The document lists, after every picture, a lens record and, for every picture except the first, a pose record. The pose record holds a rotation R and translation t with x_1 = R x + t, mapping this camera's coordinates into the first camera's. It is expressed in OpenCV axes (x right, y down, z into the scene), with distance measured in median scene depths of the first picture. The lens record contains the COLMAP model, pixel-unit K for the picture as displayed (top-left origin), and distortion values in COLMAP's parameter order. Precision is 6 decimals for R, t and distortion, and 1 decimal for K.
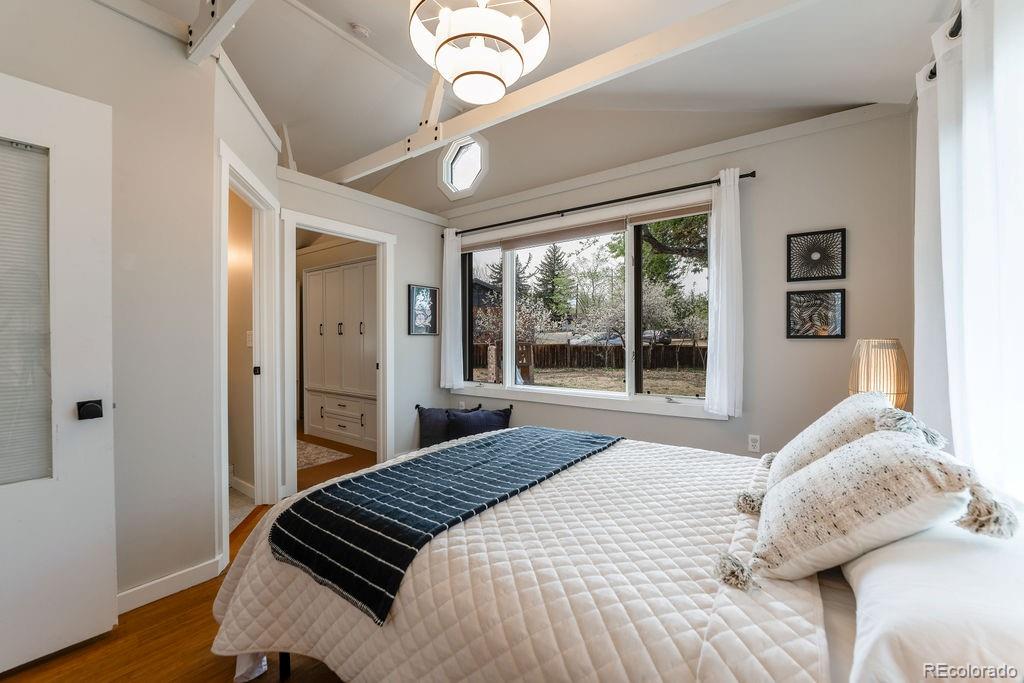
lens RADIAL K [[414.2, 0, 507.5], [0, 414.2, 338.6], [0, 0, 1]] dist [-0.020778, 0.000619]
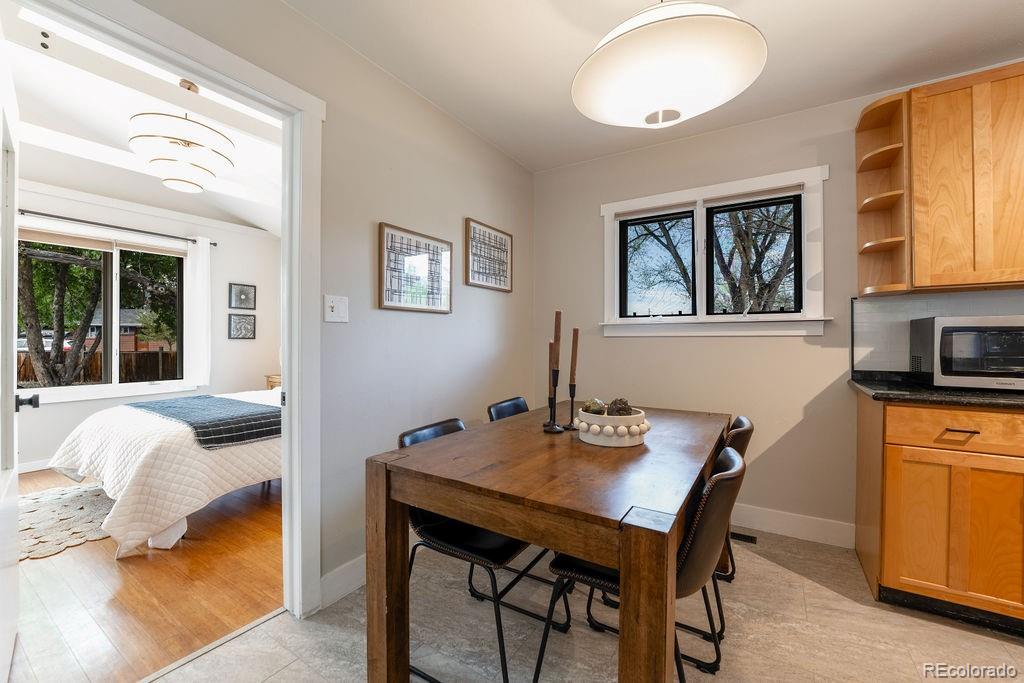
lens RADIAL K [[414.2, 0, 512.1], [0, 414.2, 341.1], [0, 0, 1]] dist [-0.020778, 0.000619]
pose [[-0.063053, 0.000999, 0.998010, -1.256062], [0.000349, 0.999999, -0.000979, 0.011172], [-0.998010, 0.000287, -0.063054, -0.153270]]
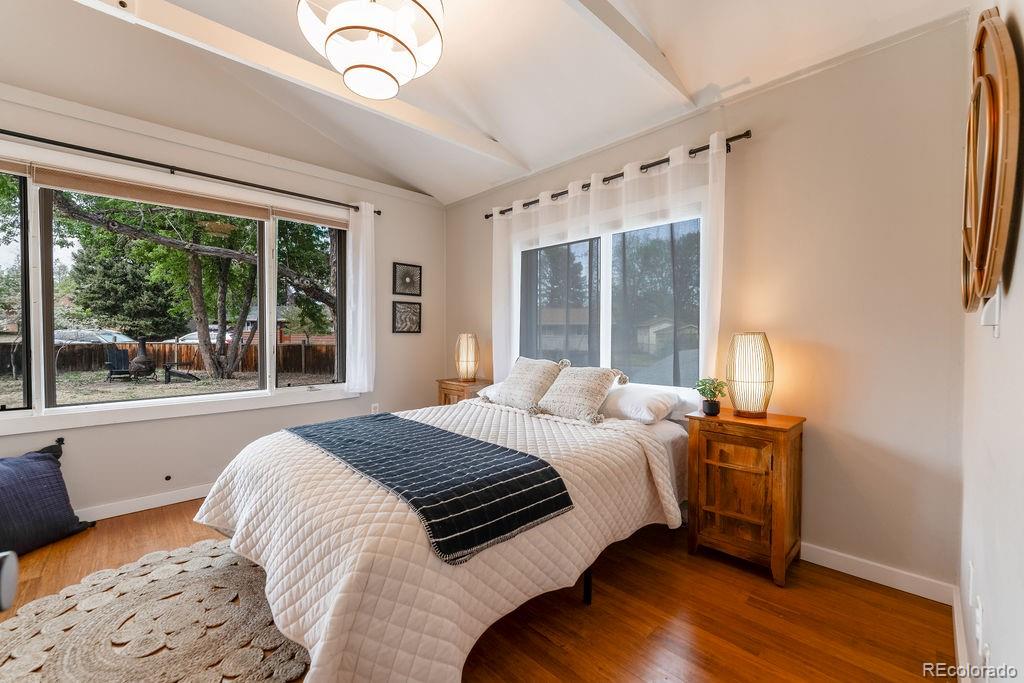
lens RADIAL K [[414.2, 0, 506.5], [0, 414.2, 339.2], [0, 0, 1]] dist [-0.020778, 0.000619]
pose [[0.177633, -0.009655, 0.984049, -0.706061], [-0.001914, 0.999947, 0.010156, 0.005412], [-0.984095, -0.003687, 0.177605, 0.349430]]
